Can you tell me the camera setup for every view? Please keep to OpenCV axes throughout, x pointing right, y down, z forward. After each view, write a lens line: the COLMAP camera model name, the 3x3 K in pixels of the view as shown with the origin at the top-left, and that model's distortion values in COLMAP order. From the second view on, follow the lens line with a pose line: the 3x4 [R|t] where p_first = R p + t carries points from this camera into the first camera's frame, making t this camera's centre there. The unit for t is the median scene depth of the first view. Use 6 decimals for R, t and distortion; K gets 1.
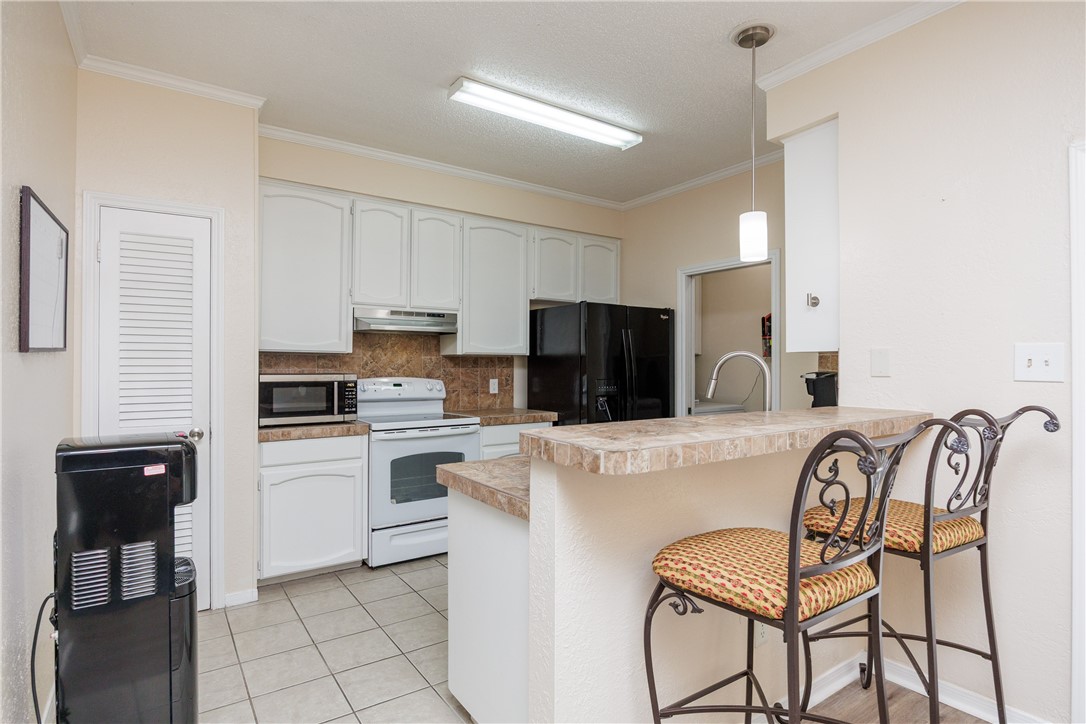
lens RADIAL K [[585.4, 0, 529.2], [0, 585.4, 359.3], [0, 0, 1]] dist [0.002604, -0.001276]
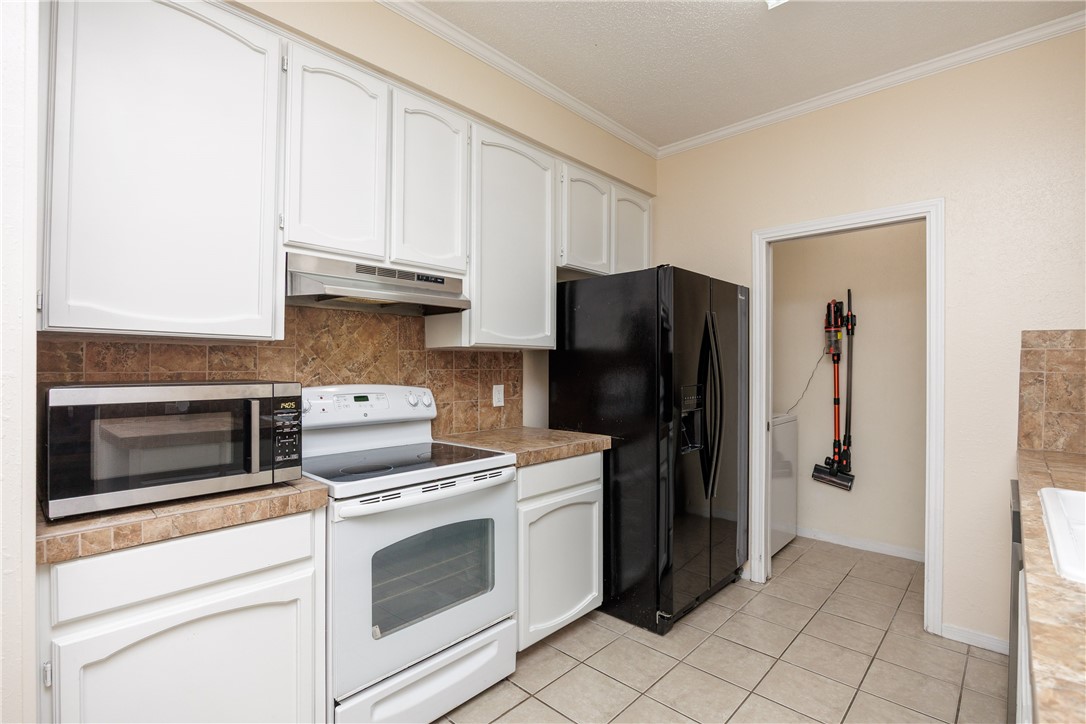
lens RADIAL K [[513.3, 0, 524.8], [0, 513.3, 365.0], [0, 0, 1]] dist [-0.013737, 0.000539]
pose [[0.978230, 0.000246, 0.207523, -0.175641], [-0.002239, 0.999954, 0.009368, 0.005982], [-0.207511, -0.009629, 0.978185, 0.481176]]
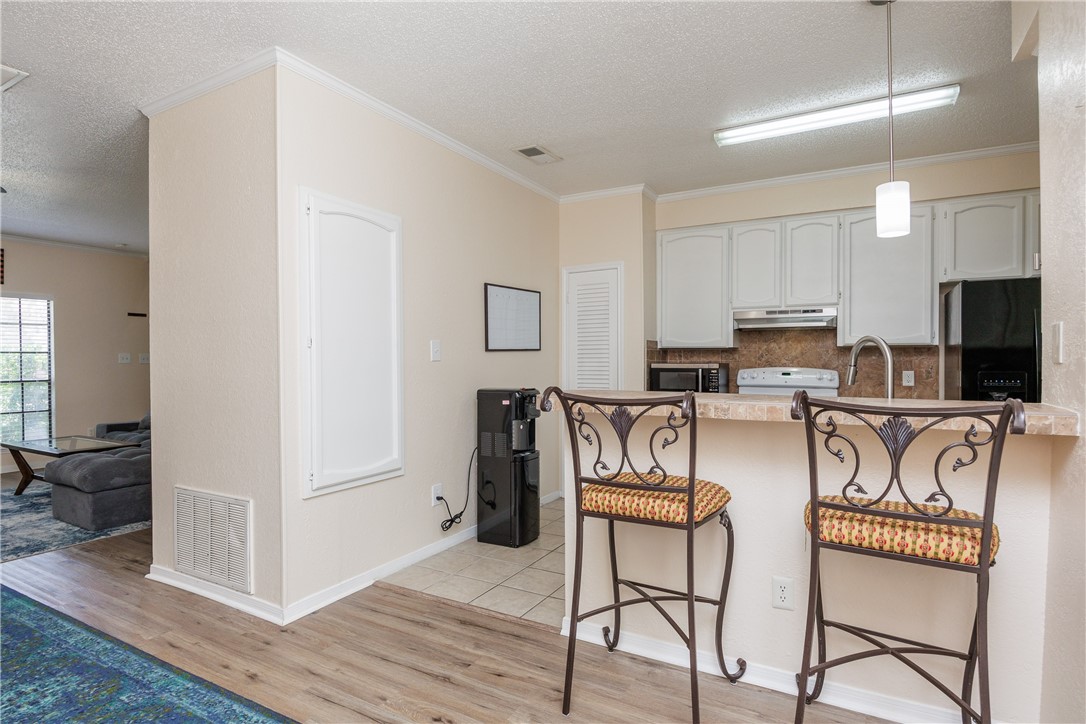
lens RADIAL K [[563.0, 0, 536.9], [0, 563.0, 357.8], [0, 0, 1]] dist [0.003767, -0.001539]
pose [[0.443715, -0.007931, -0.896133, 0.565310], [0.009595, 0.999946, -0.004099, 0.012161], [0.896116, -0.006780, 0.443767, 0.065536]]
